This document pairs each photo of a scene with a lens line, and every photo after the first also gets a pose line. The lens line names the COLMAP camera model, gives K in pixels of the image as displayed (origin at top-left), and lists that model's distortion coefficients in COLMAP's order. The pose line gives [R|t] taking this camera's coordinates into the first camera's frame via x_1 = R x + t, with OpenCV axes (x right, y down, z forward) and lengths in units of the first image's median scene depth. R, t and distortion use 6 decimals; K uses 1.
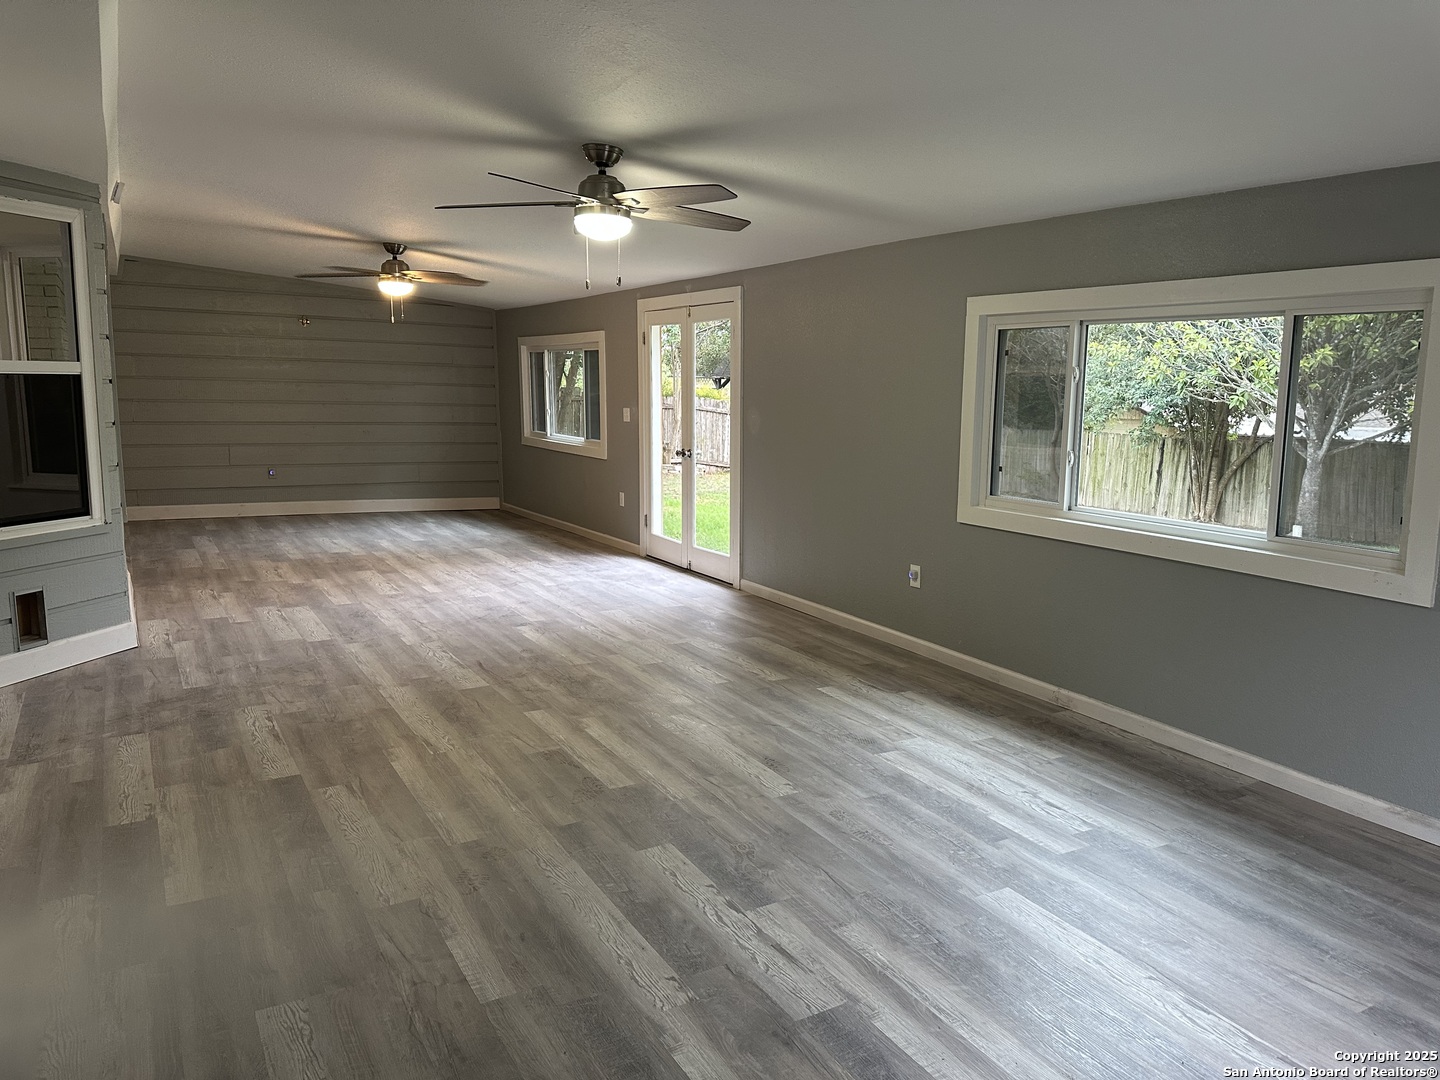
lens RADIAL K [[1011.9, 0, 720.5], [0, 1011.9, 525.5], [0, 0, 1]] dist [0.114156, -0.156237]
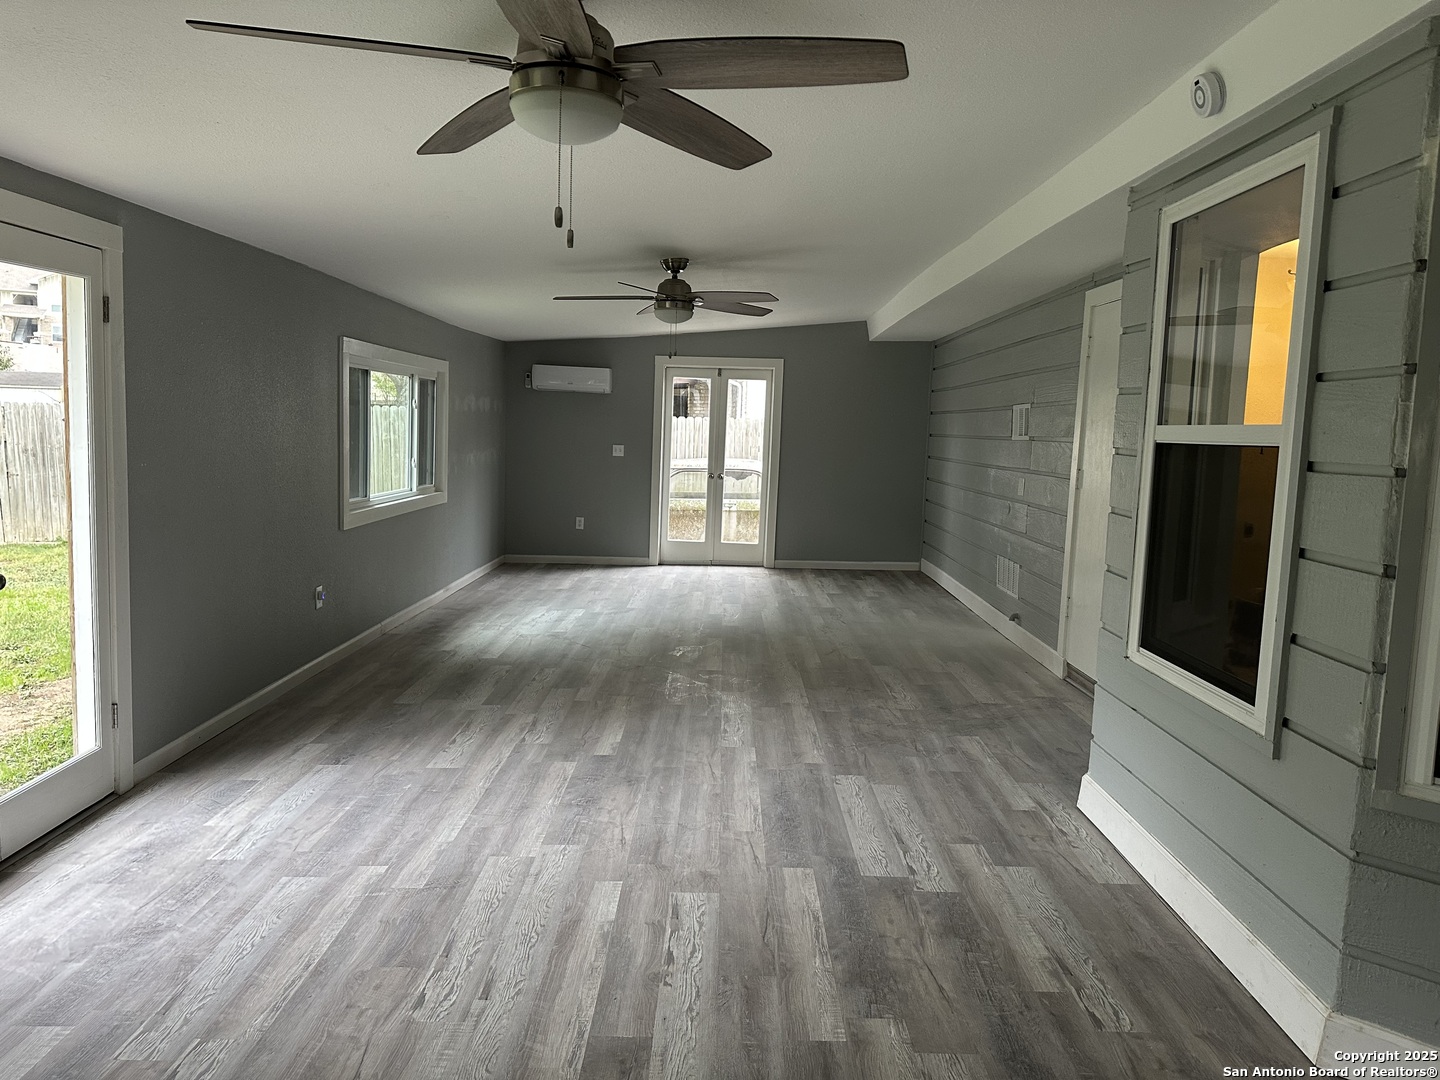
lens RADIAL K [[1012.7, 0, 713.7], [0, 1012.7, 541.6], [0, 0, 1]] dist [0.138014, -0.187604]
pose [[-0.858465, -0.098269, 0.503369, -0.851724], [0.032524, 0.969066, 0.244651, -0.312320], [-0.511839, 0.226396, -0.828713, 2.091741]]
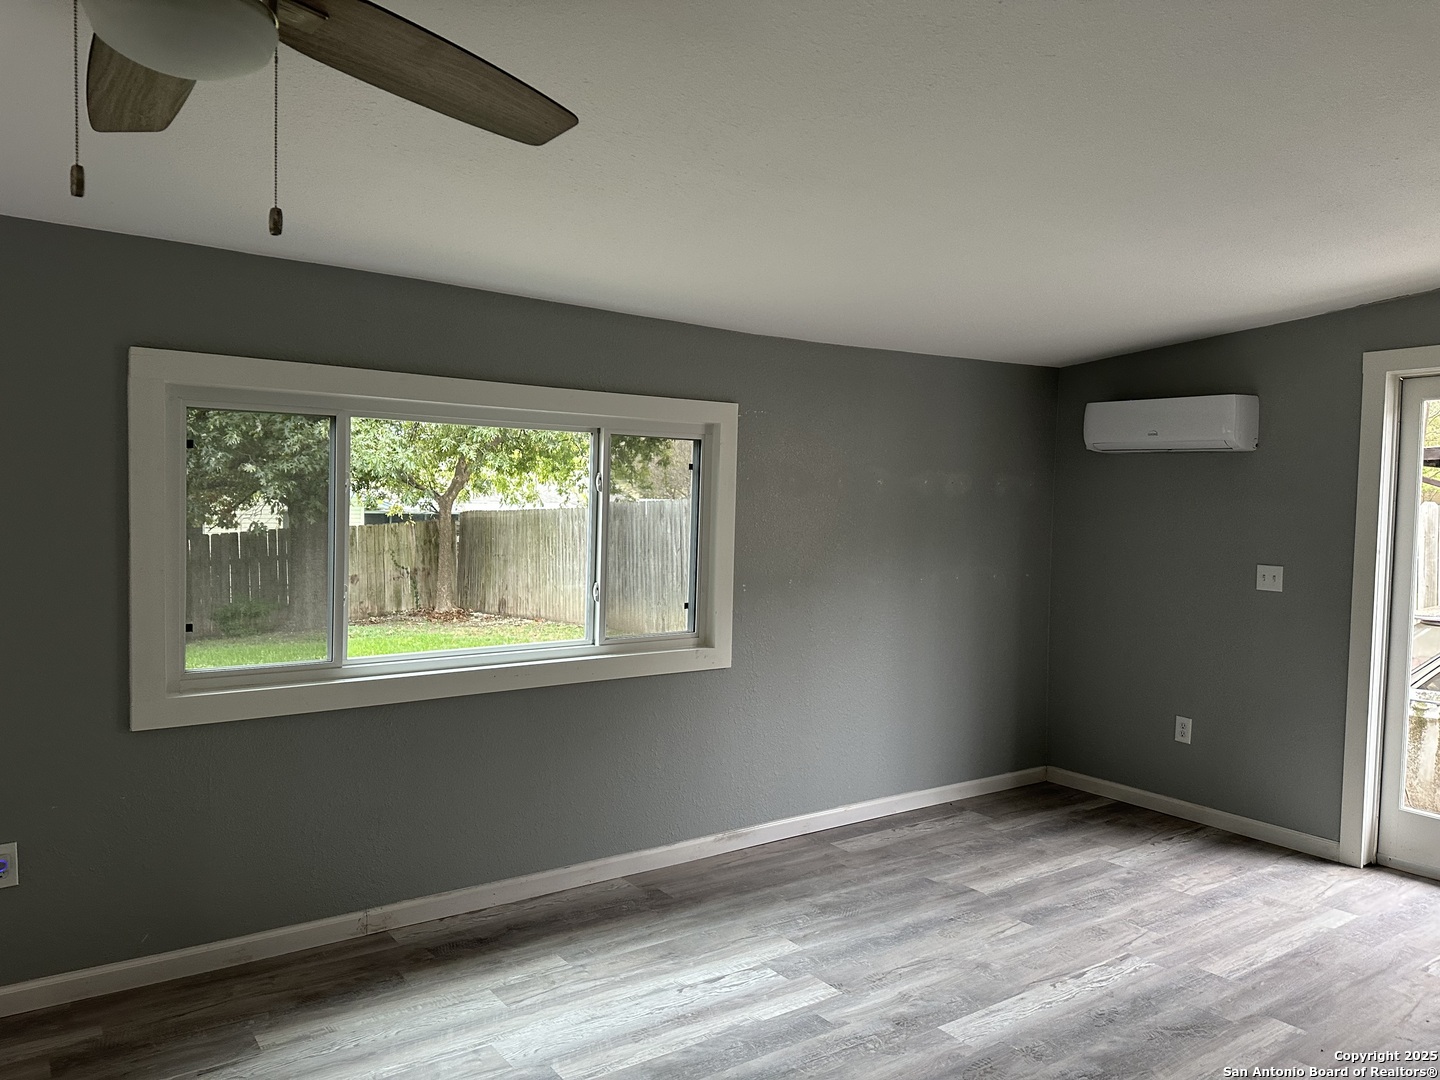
lens RADIAL K [[1011.9, 0, 720.5], [0, 1011.9, 525.5], [0, 0, 1]] dist [0.114156, -0.156237]
pose [[-0.086894, -0.045072, 0.995197, -0.466707], [0.126184, 0.990432, 0.055874, -0.139153], [-0.988194, 0.130433, -0.080375, 0.894968]]
